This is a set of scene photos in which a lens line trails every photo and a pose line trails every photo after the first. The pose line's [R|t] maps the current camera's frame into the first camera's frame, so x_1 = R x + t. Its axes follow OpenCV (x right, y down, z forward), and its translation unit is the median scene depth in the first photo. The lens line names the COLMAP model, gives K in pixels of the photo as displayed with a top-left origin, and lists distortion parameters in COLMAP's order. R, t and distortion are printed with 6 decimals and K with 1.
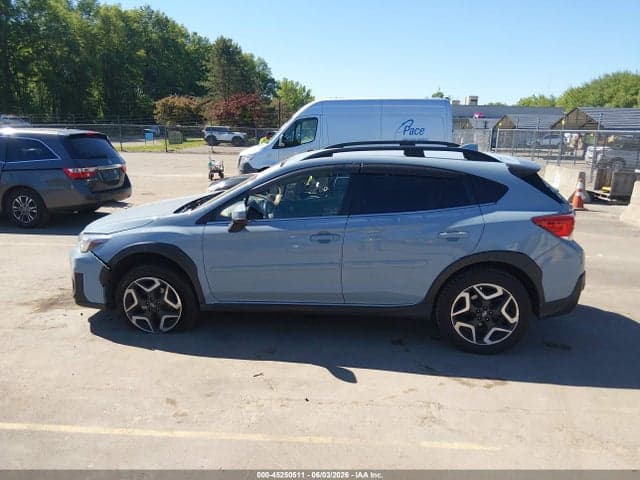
lens RADIAL K [[485.1, 0, 324.4], [0, 485.1, 238.8], [0, 0, 1]] dist [0.091239, -0.152482]
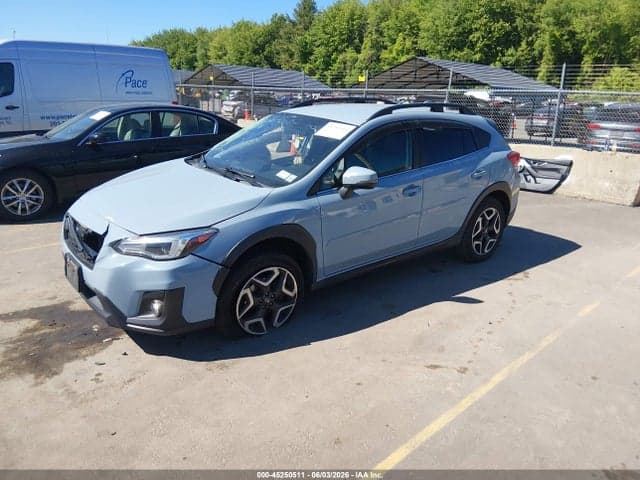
lens RADIAL K [[485.1, 0, 324.4], [0, 485.1, 238.8], [0, 0, 1]] dist [0.091239, -0.152482]
pose [[0.682416, -0.199540, 0.703201, -0.857164], [0.135937, 0.979881, 0.146131, -0.076240], [-0.718212, -0.004131, 0.695812, 0.362708]]
